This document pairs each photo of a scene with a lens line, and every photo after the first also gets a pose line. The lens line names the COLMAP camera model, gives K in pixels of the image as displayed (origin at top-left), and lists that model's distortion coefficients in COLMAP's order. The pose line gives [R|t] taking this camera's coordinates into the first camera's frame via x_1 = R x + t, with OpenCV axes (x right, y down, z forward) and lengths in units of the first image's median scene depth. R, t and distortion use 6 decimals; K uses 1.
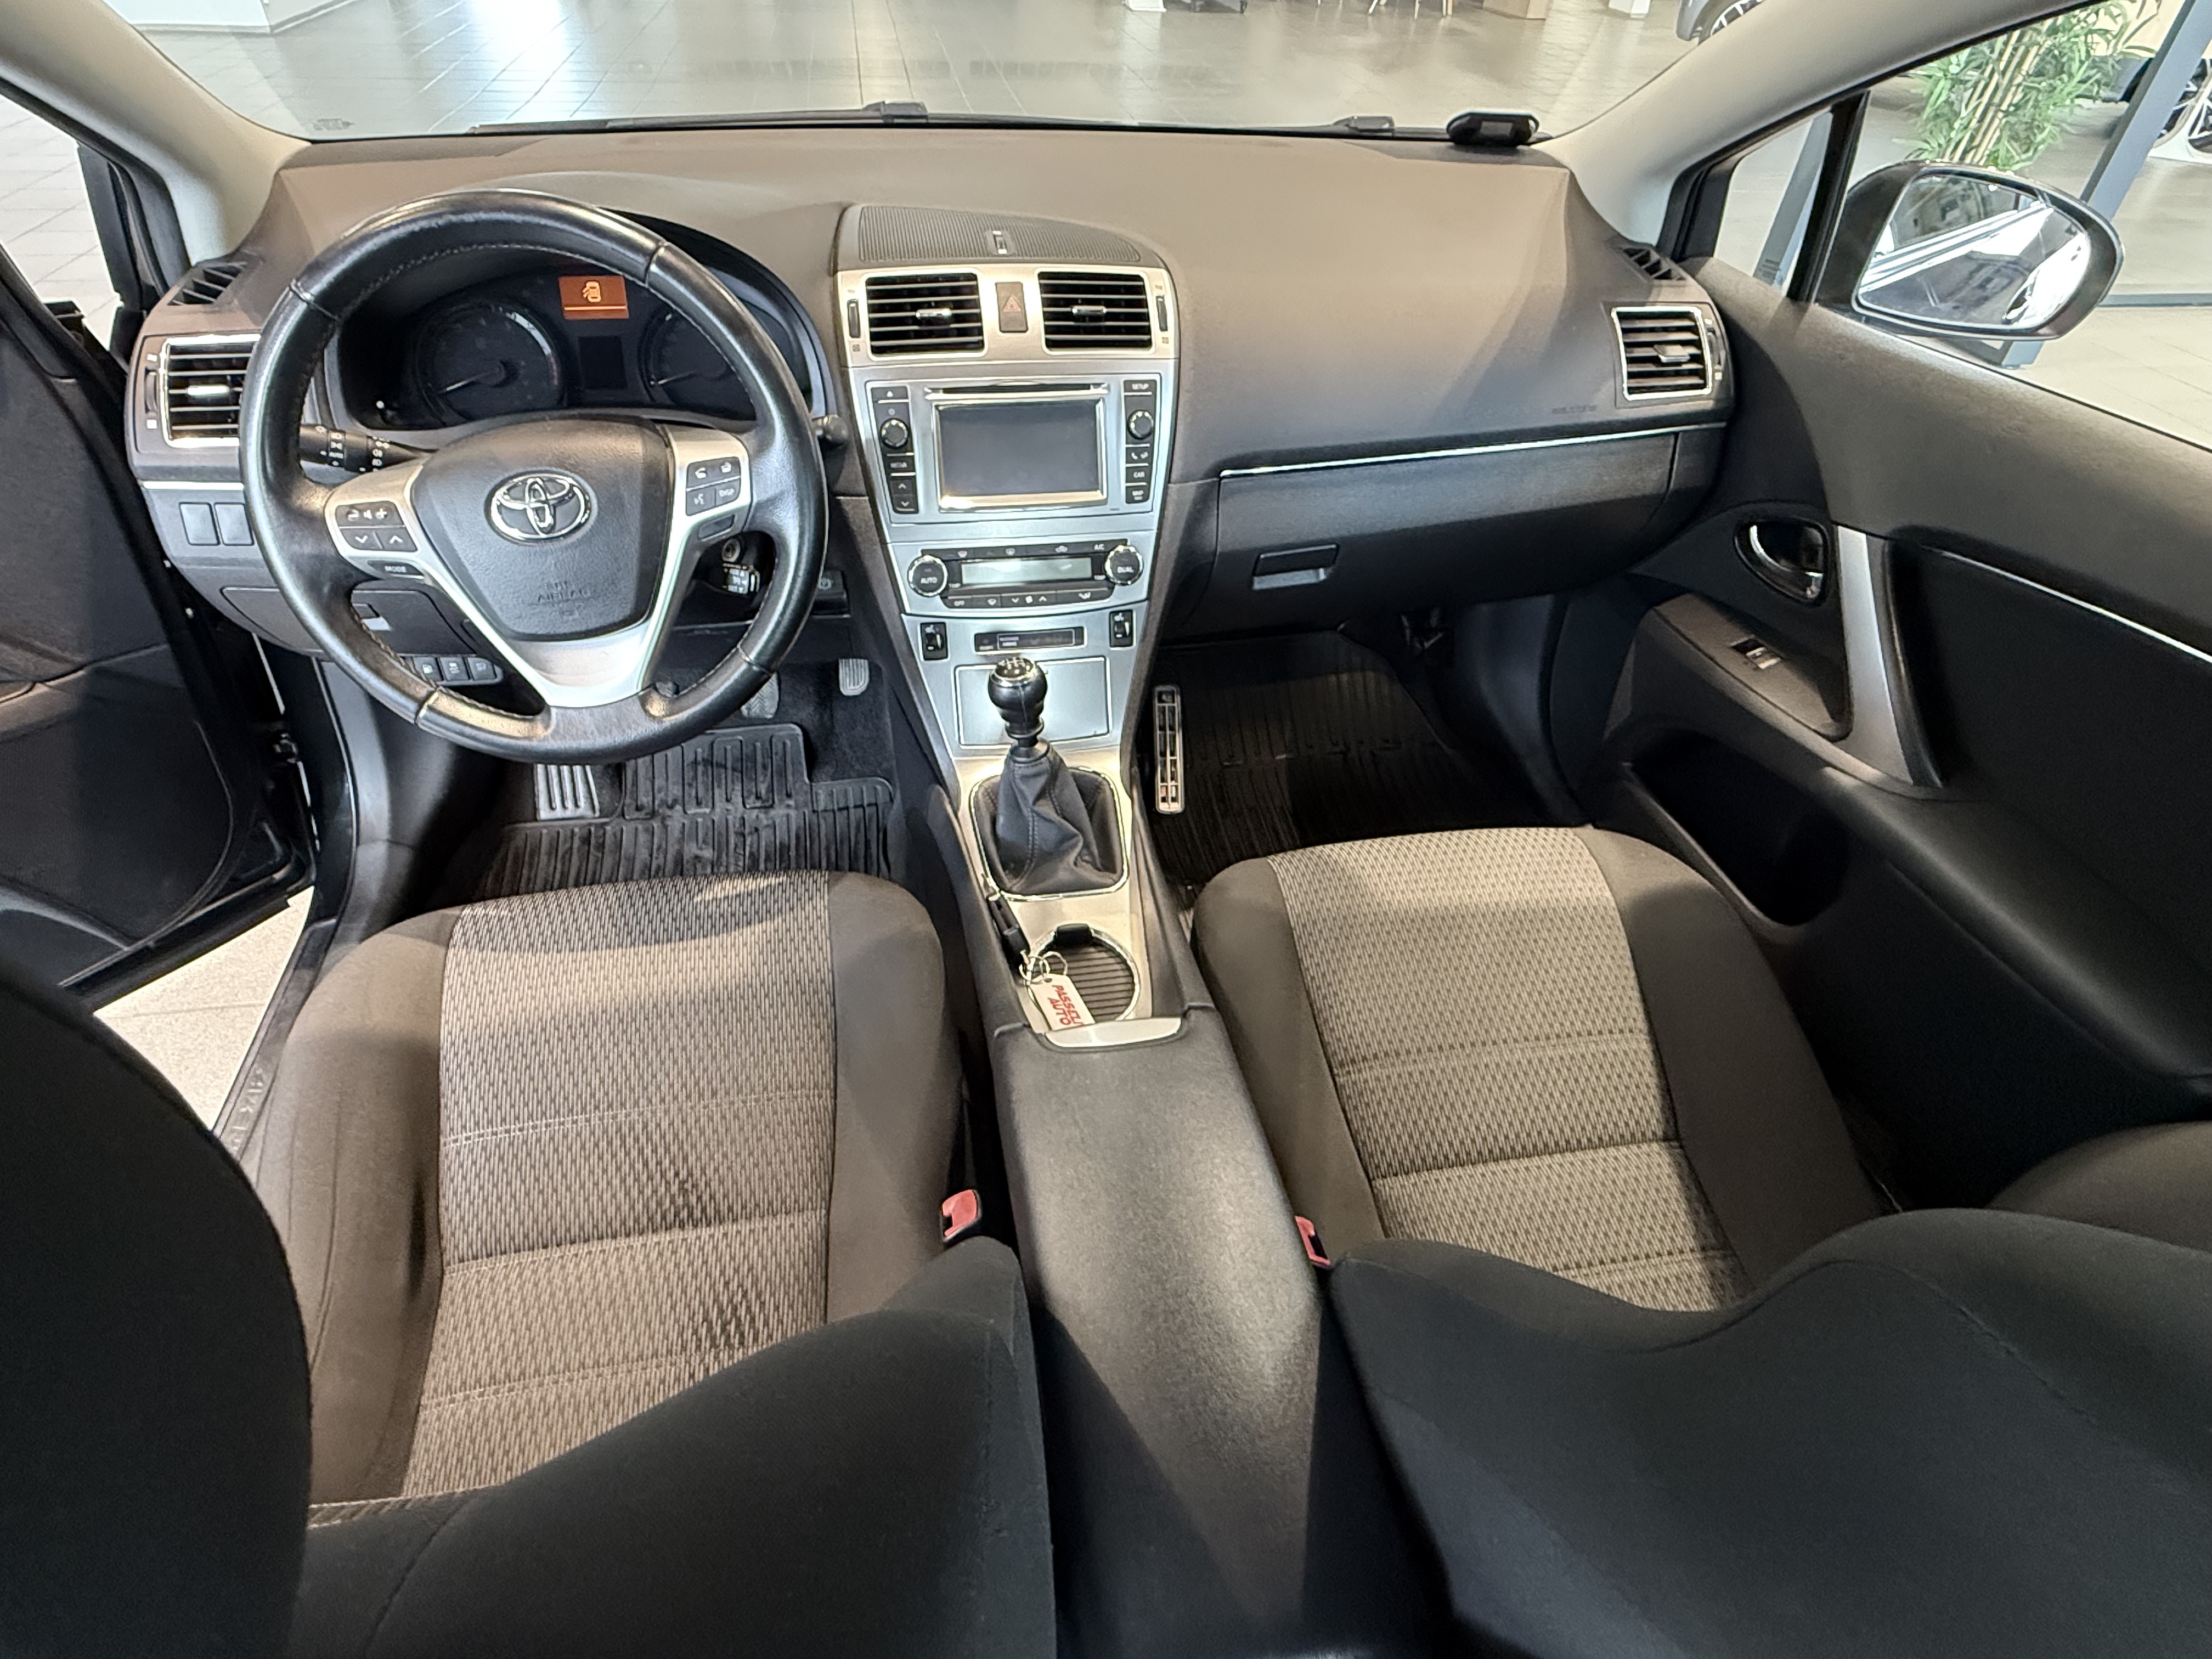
lens RADIAL K [[1148.7, 0, 1106.0], [0, 1148.7, 829.5], [0, 0, 1]] dist [-0.006362, -0.001280]
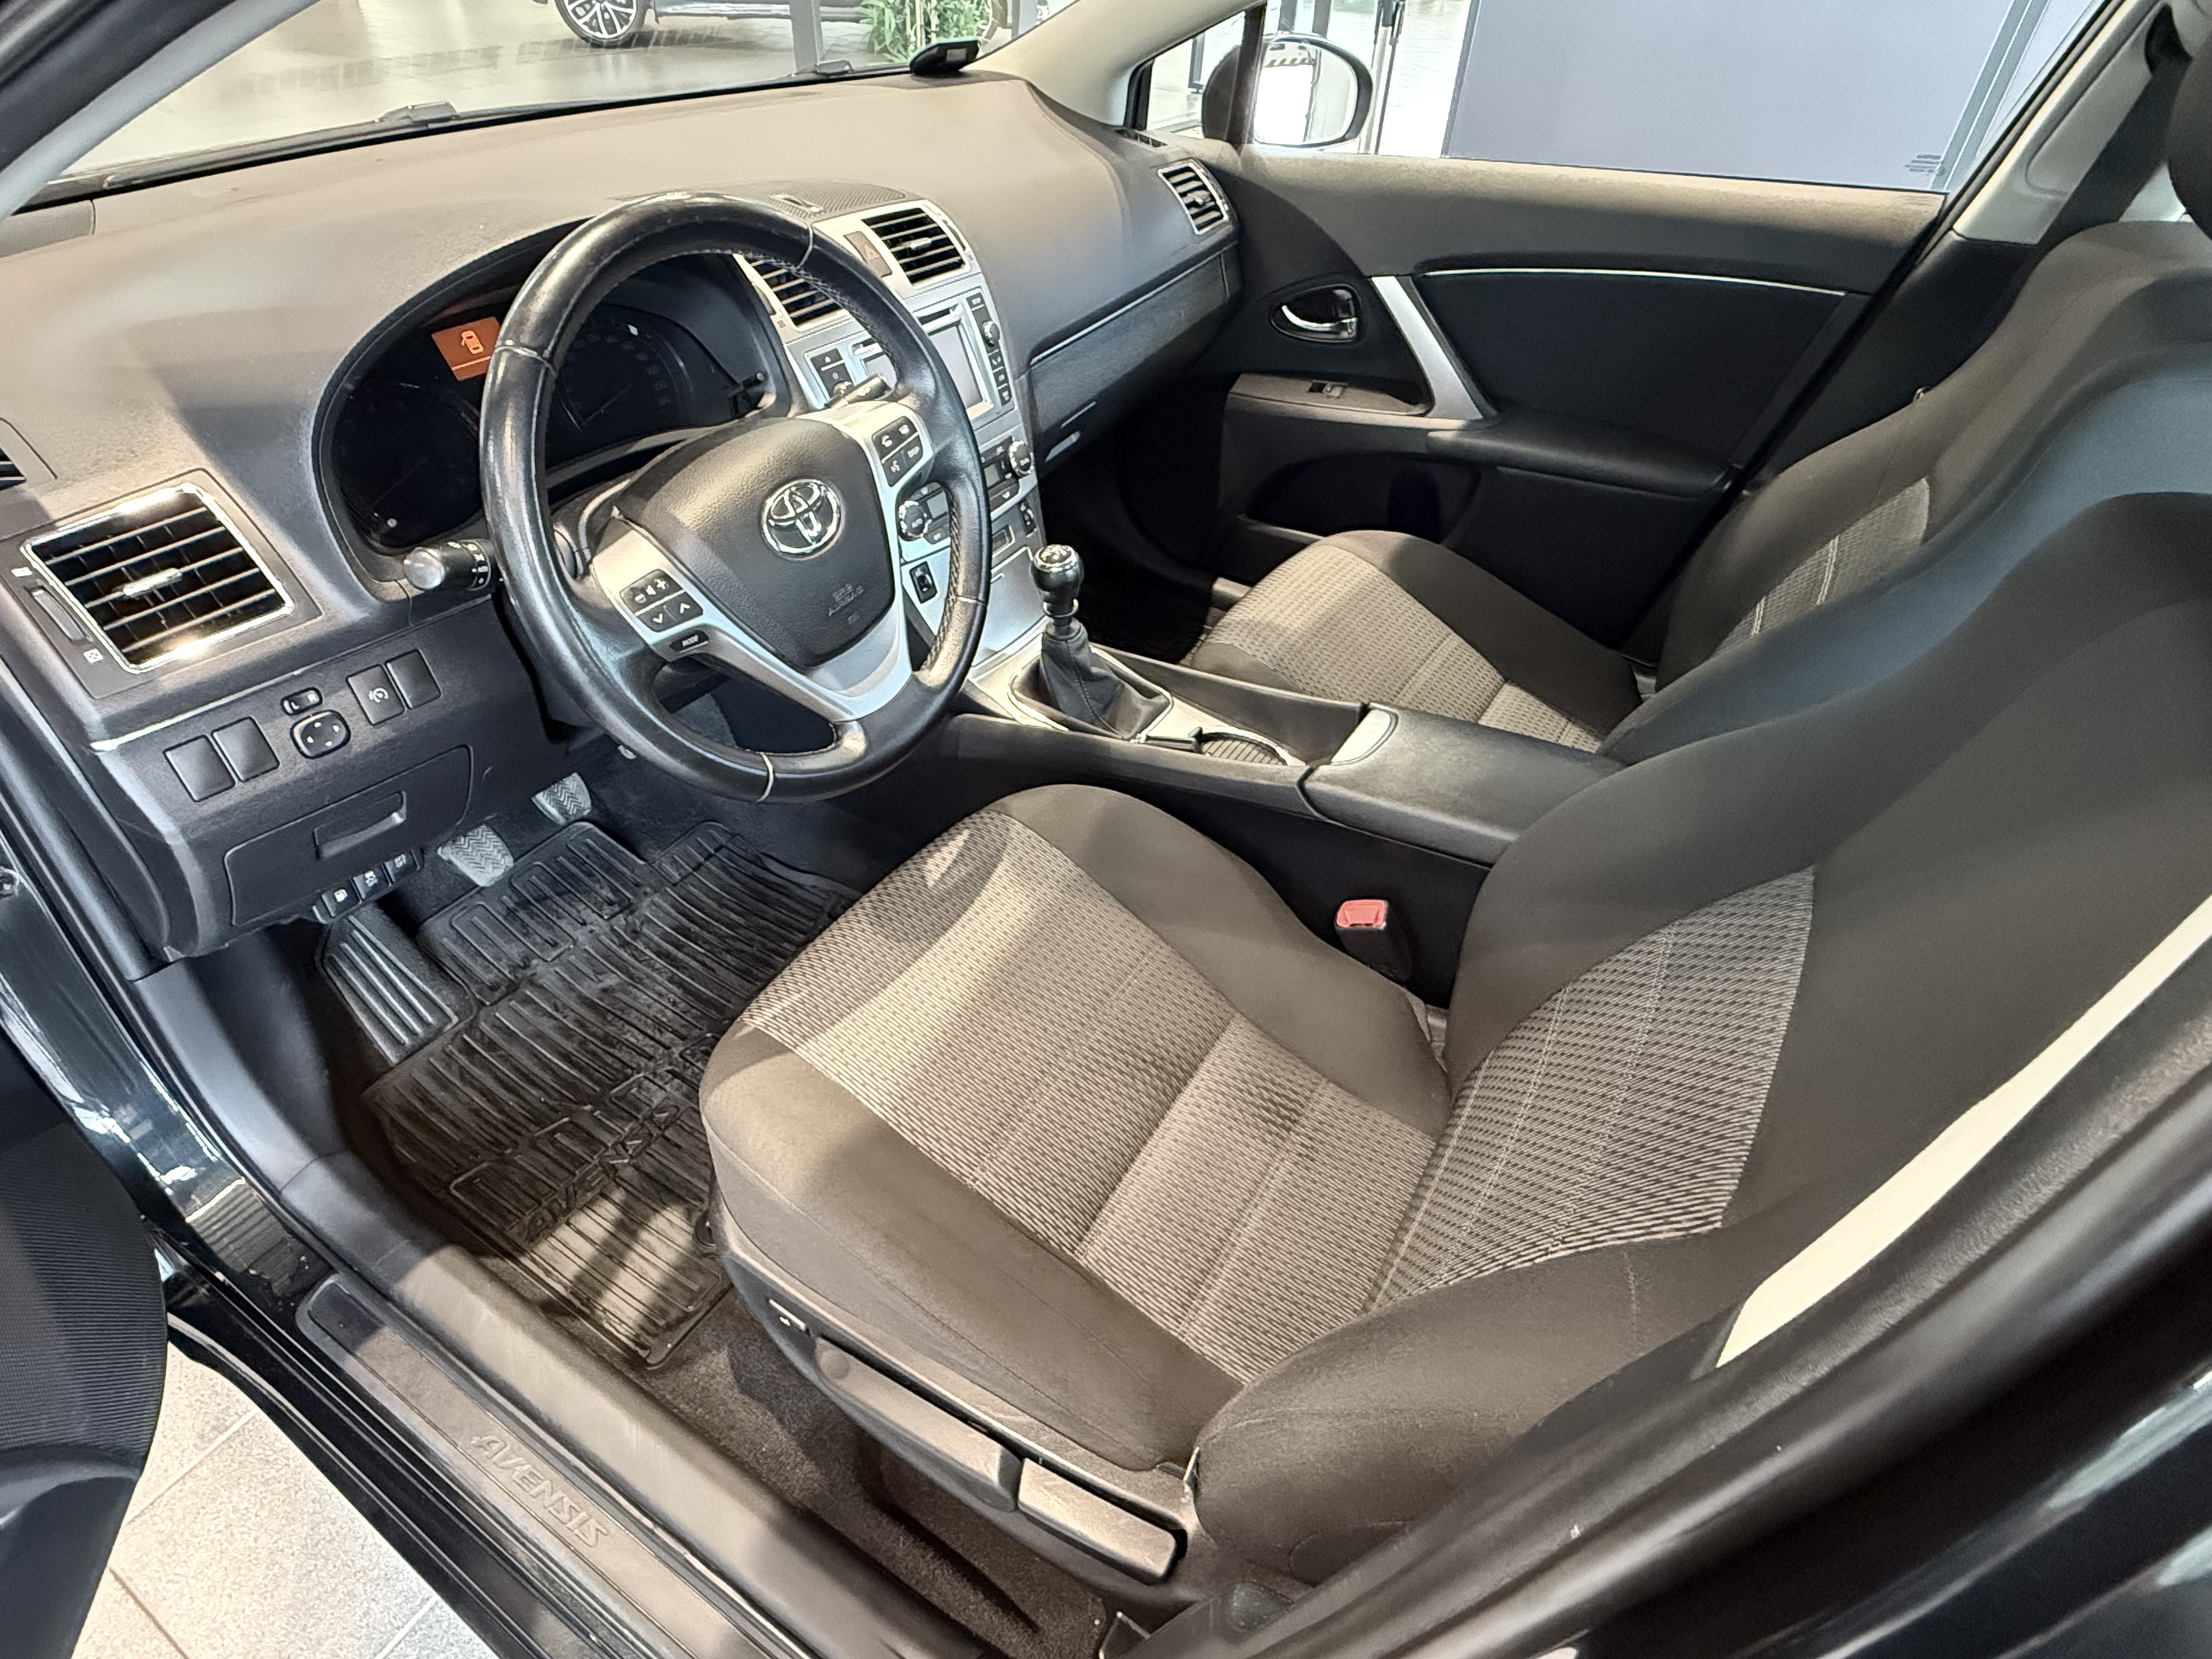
lens RADIAL K [[1141.6, 0, 1079.7], [0, 1141.6, 831.9], [0, 0, 1]] dist [-0.009765, -0.000468]
pose [[0.675848, -0.489548, 0.550974, -0.760752], [0.476149, 0.860618, 0.180606, -0.091462], [-0.562593, 0.140283, 0.814745, 0.107912]]
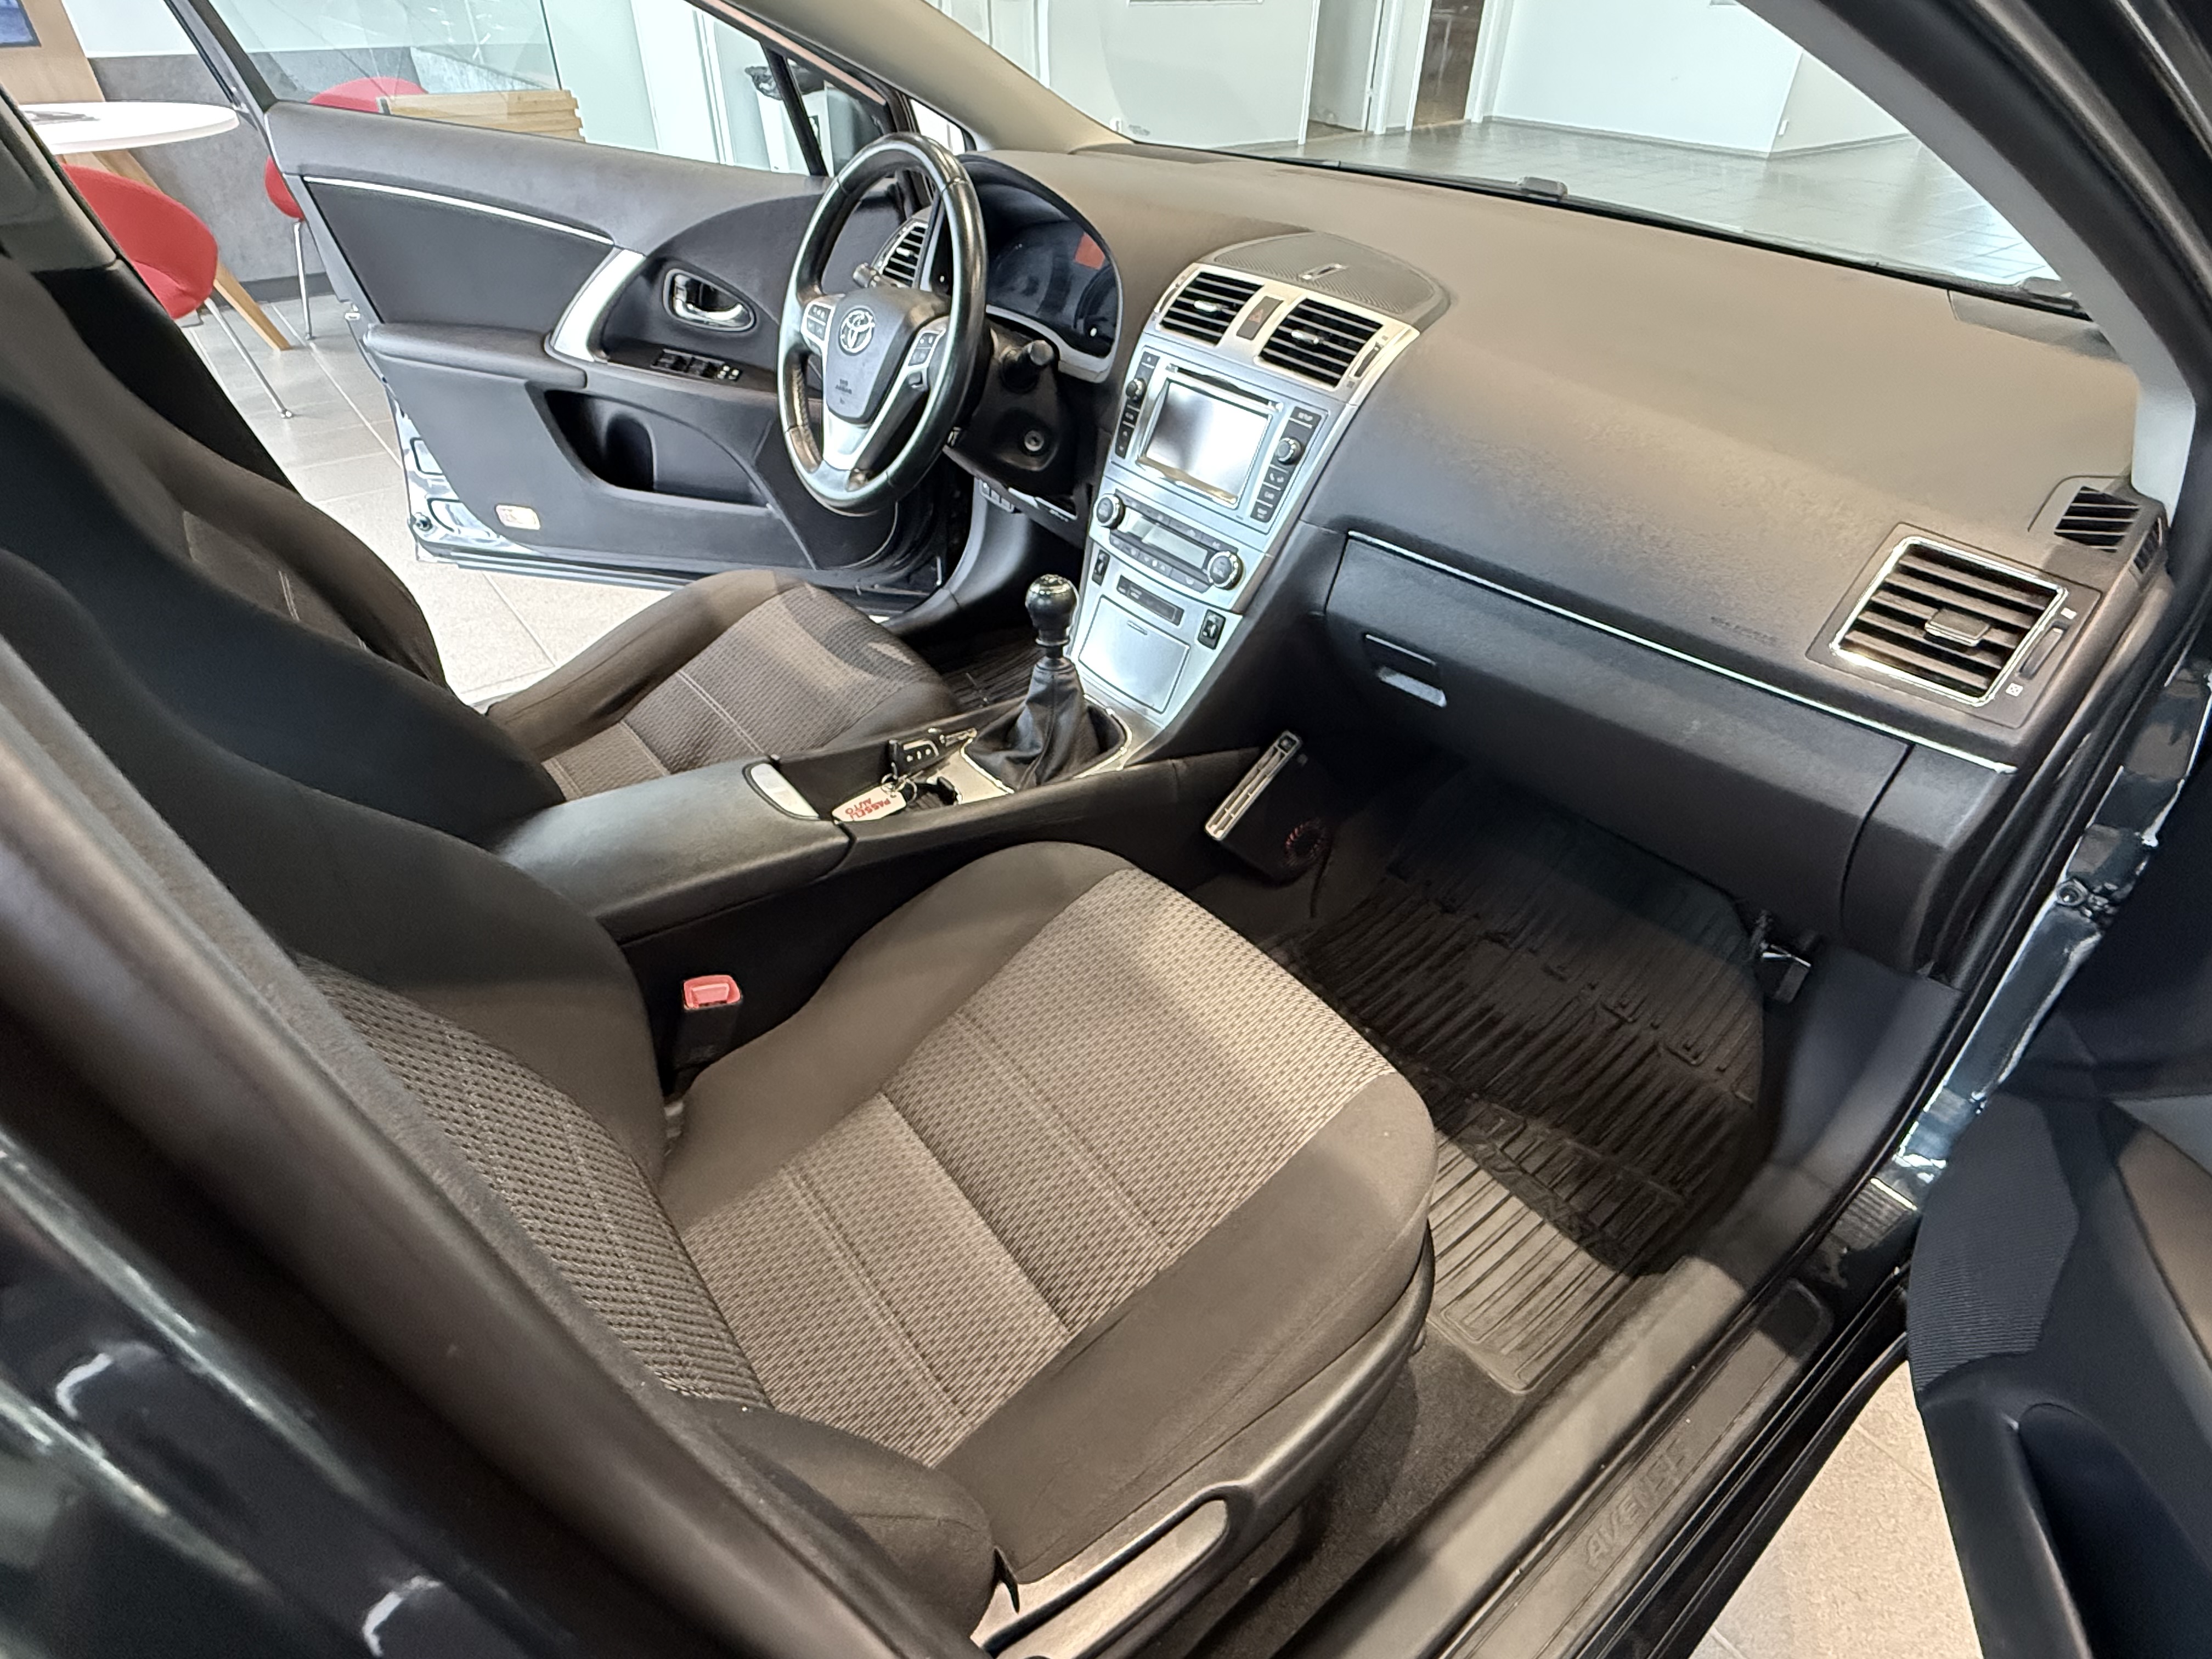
lens RADIAL K [[1148.7, 0, 1106.0], [0, 1148.7, 829.5], [0, 0, 1]] dist [-0.006362, -0.001280]
pose [[0.476880, 0.517740, -0.710303, 0.851408], [-0.580255, 0.792431, 0.188034, -0.181235], [0.660219, 0.322487, 0.678316, 0.302675]]
